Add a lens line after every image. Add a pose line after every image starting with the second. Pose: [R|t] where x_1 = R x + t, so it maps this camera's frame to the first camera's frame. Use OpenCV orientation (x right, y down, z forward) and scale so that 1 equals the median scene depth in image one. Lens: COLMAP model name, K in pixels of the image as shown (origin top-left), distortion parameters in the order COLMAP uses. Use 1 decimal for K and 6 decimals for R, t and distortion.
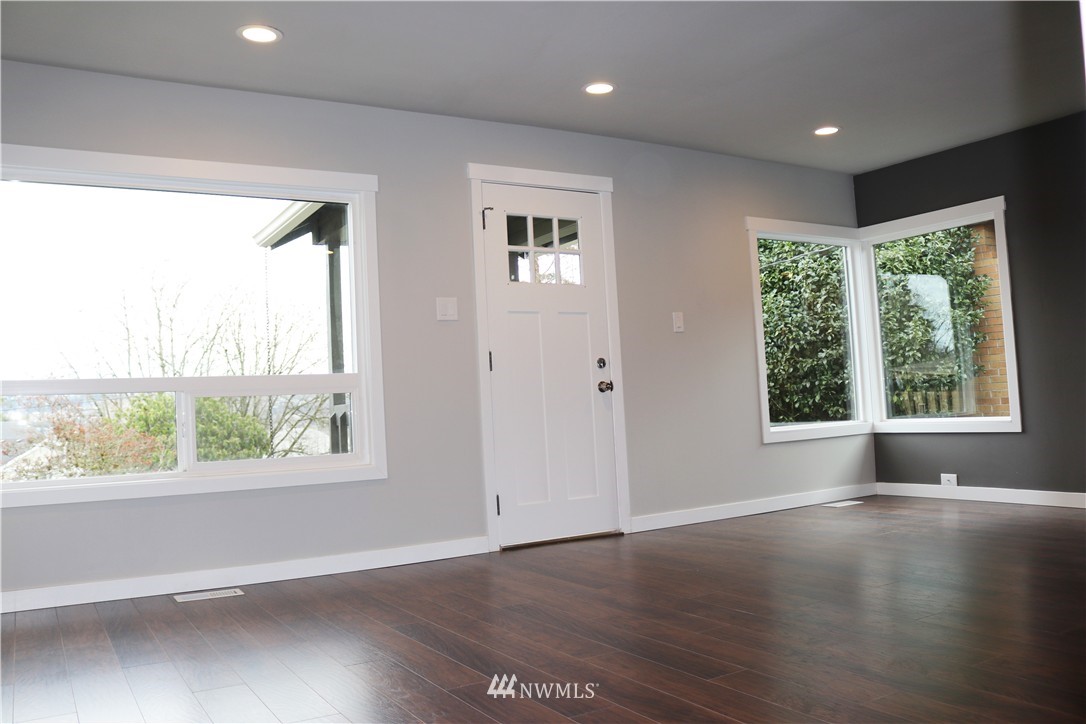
lens RADIAL K [[899.9, 0, 546.9], [0, 899.9, 369.1], [0, 0, 1]] dist [-0.115957, 0.082714]
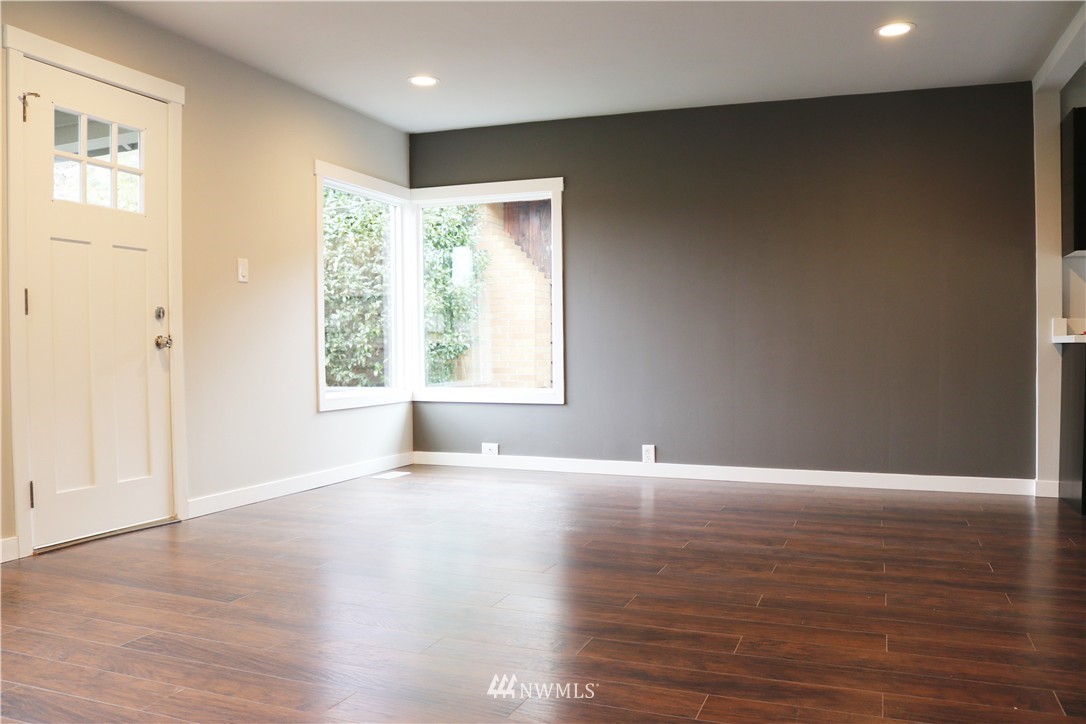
lens RADIAL K [[899.9, 0, 536.3], [0, 899.9, 364.1], [0, 0, 1]] dist [-0.115957, 0.082714]
pose [[0.807890, 0.034319, 0.588333, -0.104361], [-0.058848, 0.998011, 0.022593, 0.001296], [-0.586388, -0.052875, 0.808303, 0.121631]]
